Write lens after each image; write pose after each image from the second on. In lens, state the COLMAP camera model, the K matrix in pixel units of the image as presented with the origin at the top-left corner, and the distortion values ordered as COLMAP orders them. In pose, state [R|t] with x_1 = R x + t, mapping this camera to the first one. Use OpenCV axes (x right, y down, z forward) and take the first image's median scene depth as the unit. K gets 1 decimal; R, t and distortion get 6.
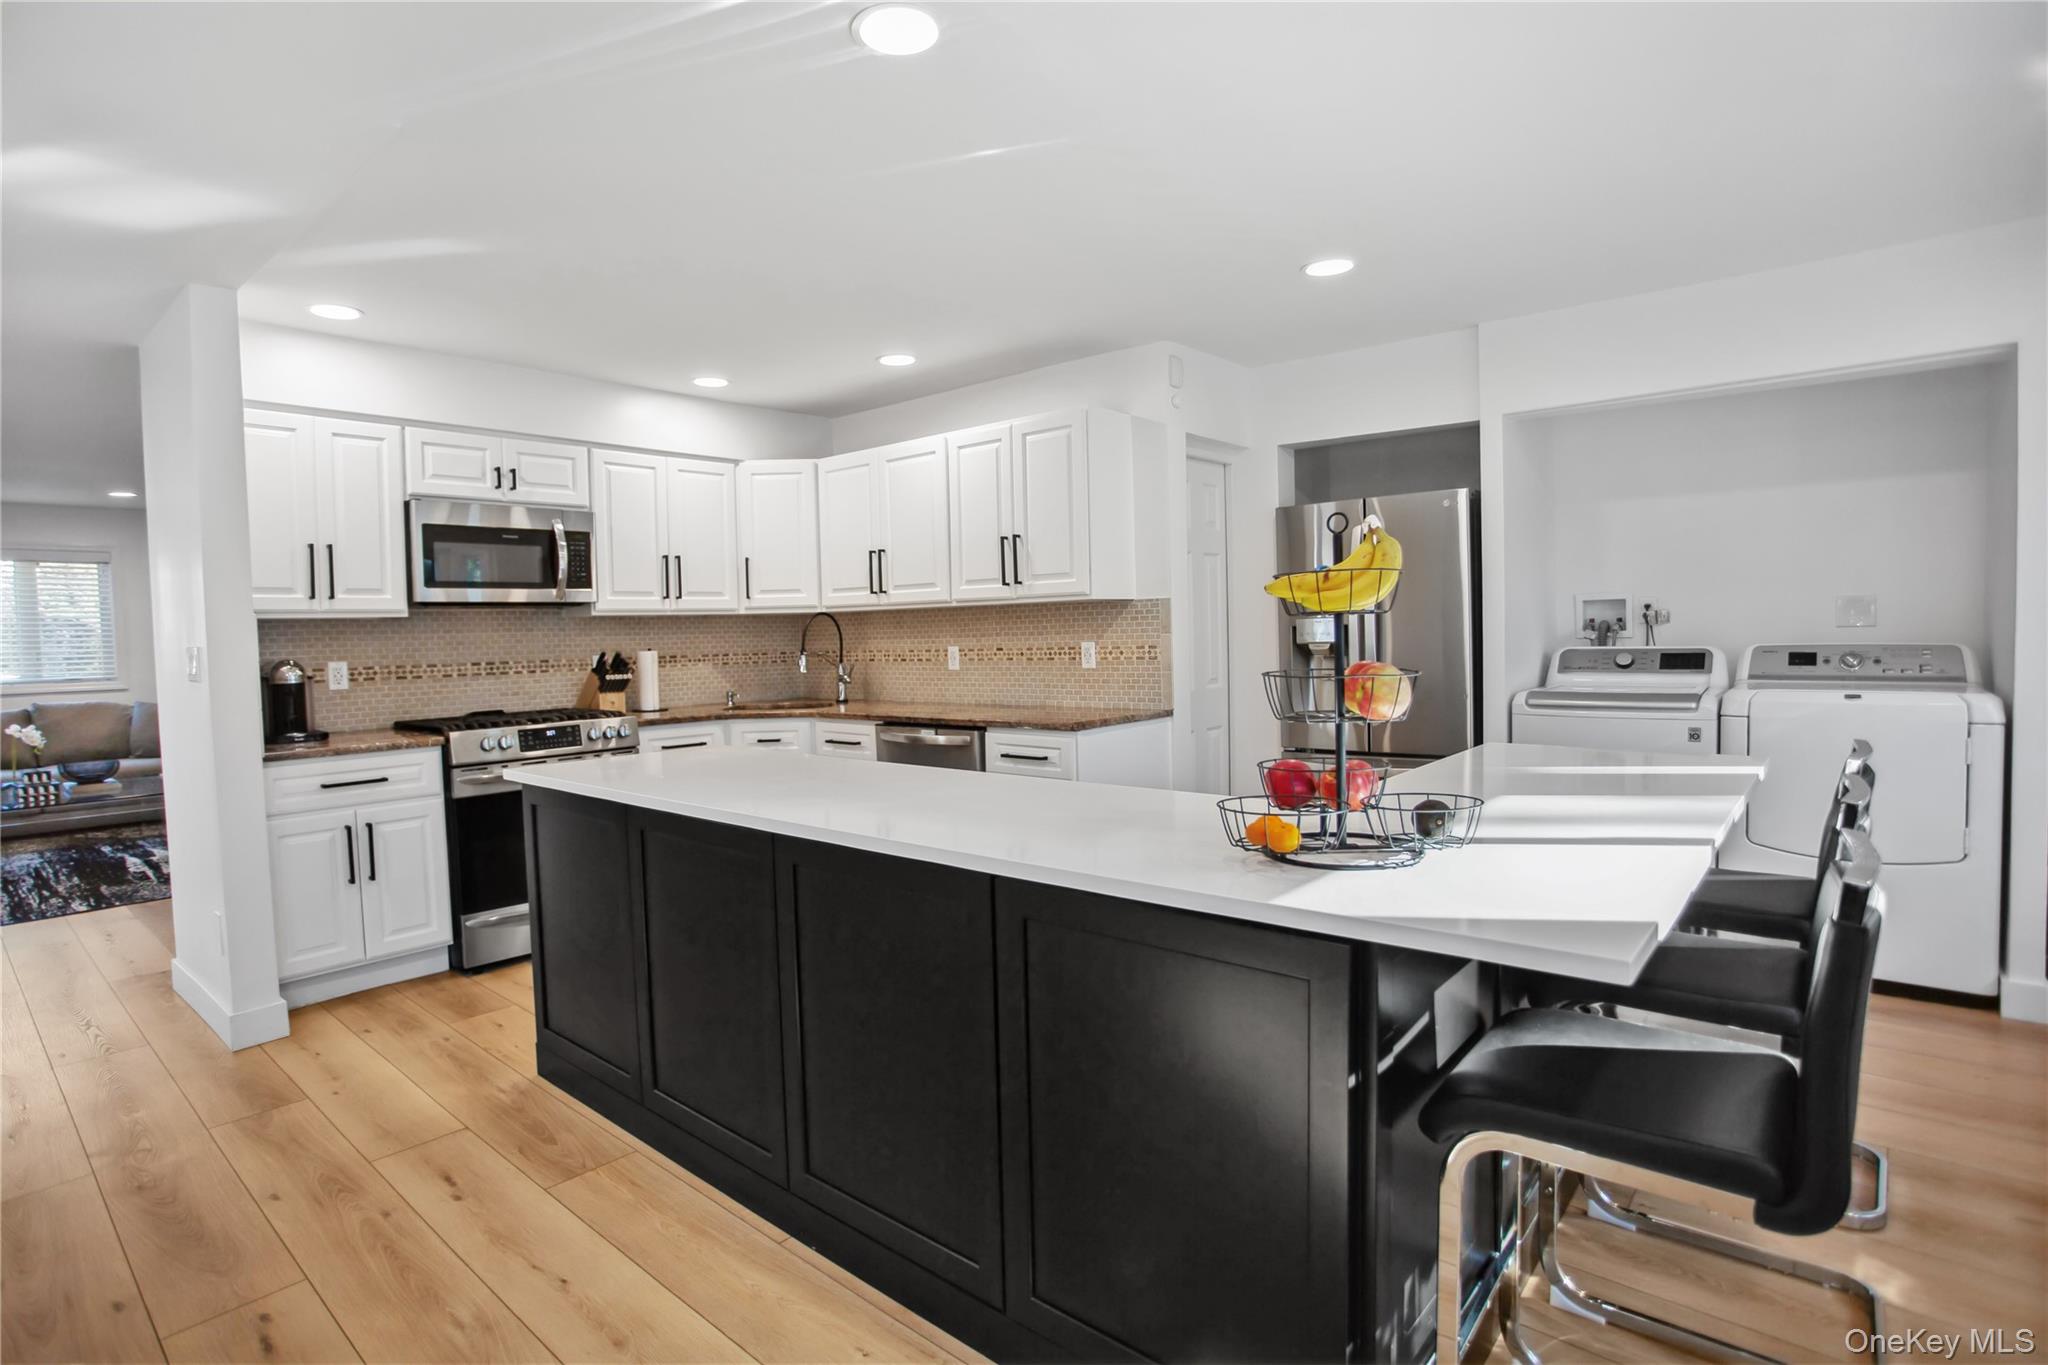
lens RADIAL K [[1024.7, 0, 1018.4], [0, 1024.7, 674.9], [0, 0, 1]] dist [-0.075232, 0.032484]
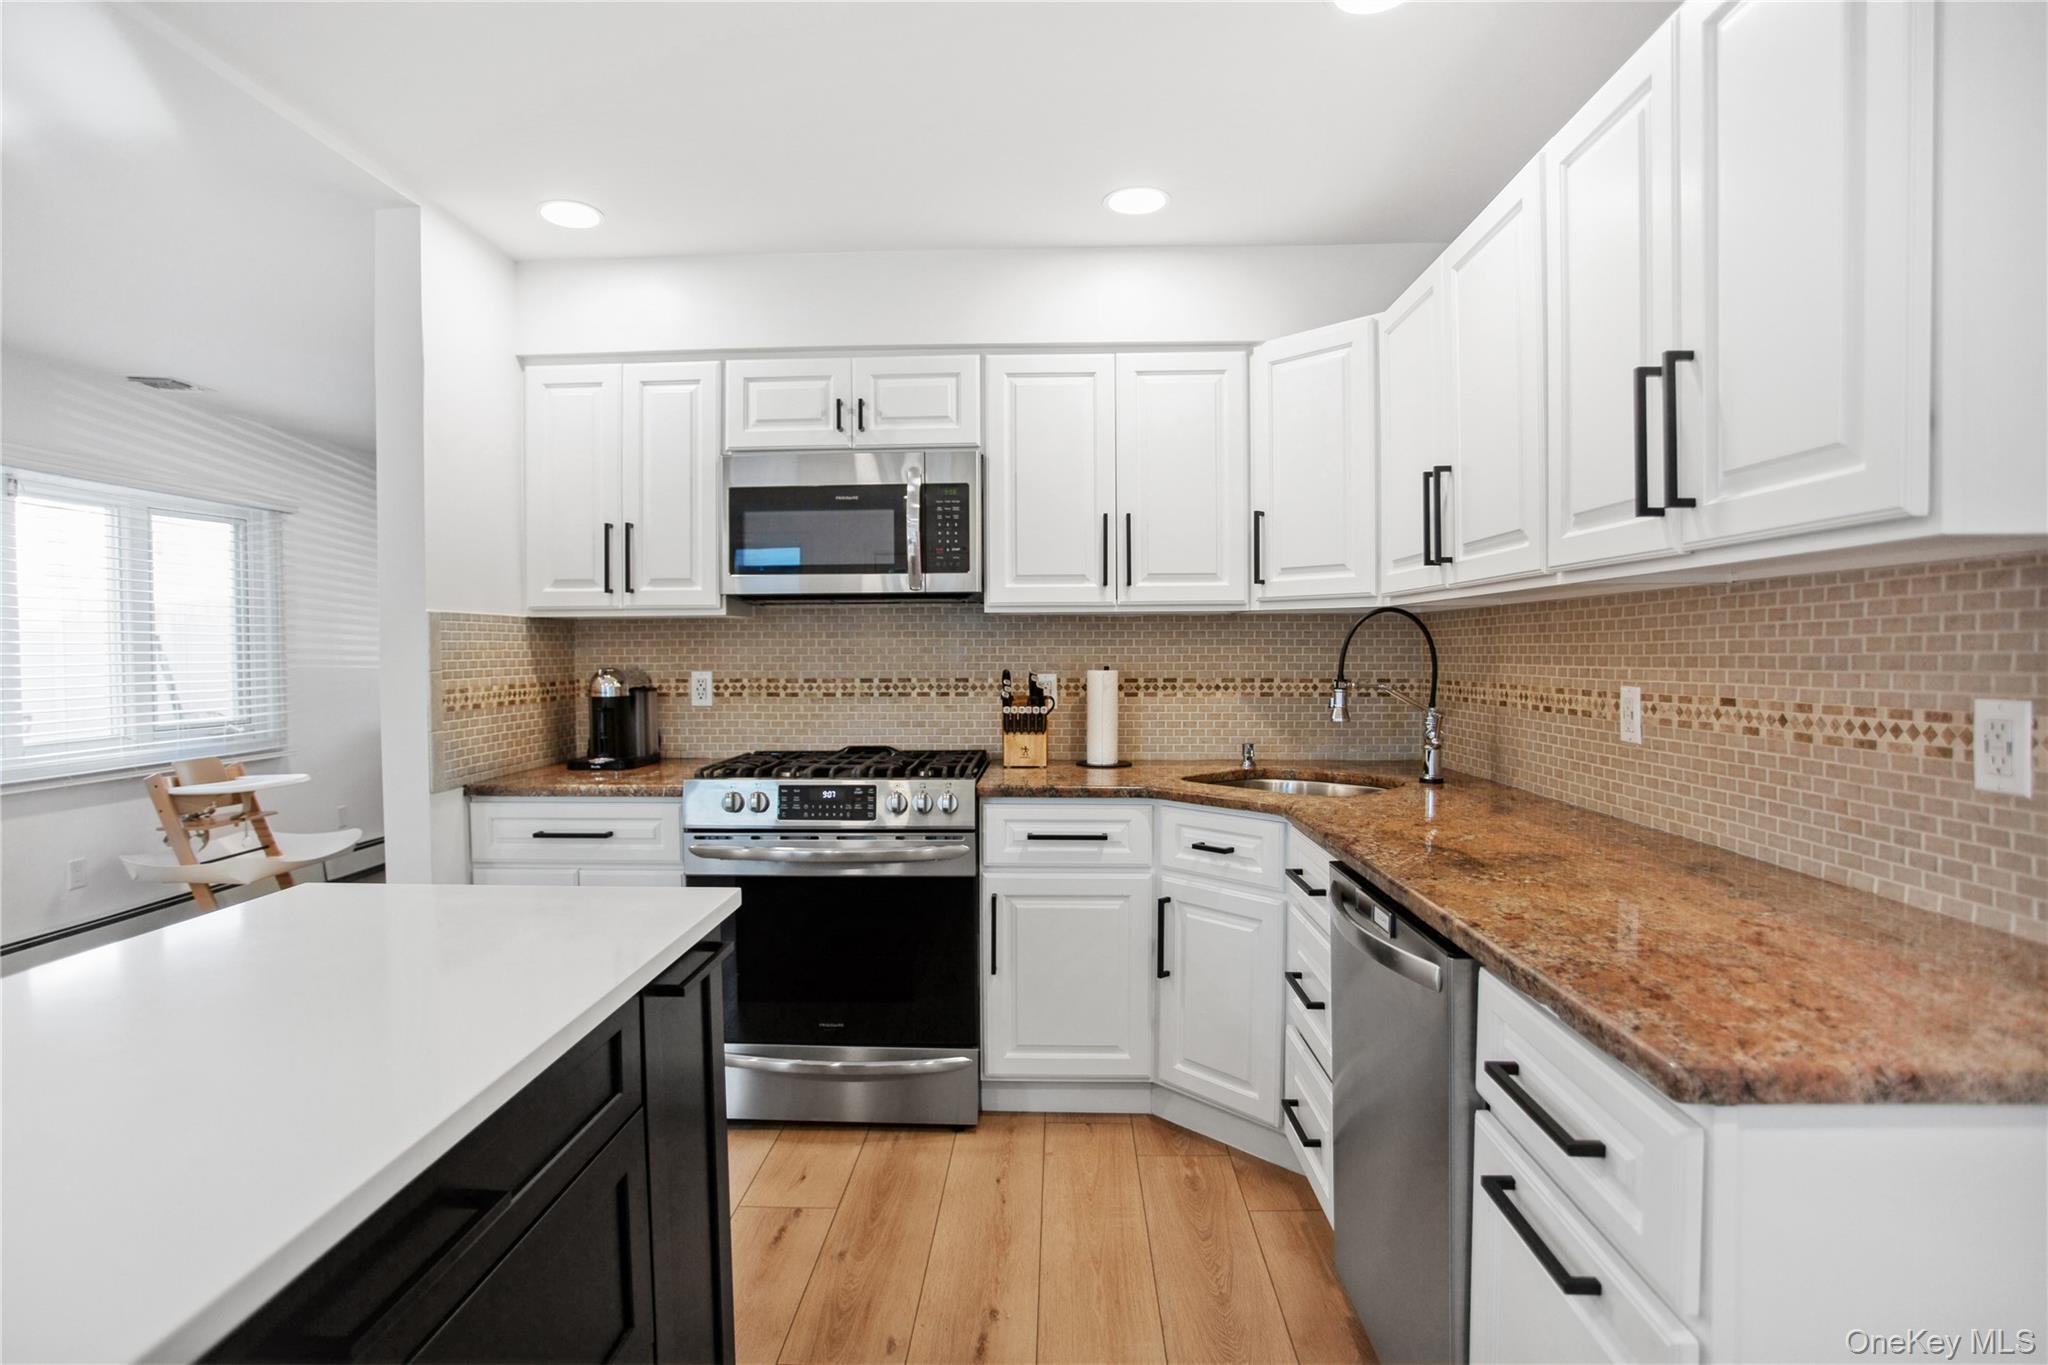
lens RADIAL K [[1024.7, 0, 1018.4], [0, 1024.7, 674.9], [0, 0, 1]] dist [-0.075232, 0.032484]
pose [[0.627805, 0.039722, -0.777357, 0.111715], [-0.043772, 0.998918, 0.015693, -0.032650], [0.777139, 0.024174, 0.628865, 0.646732]]
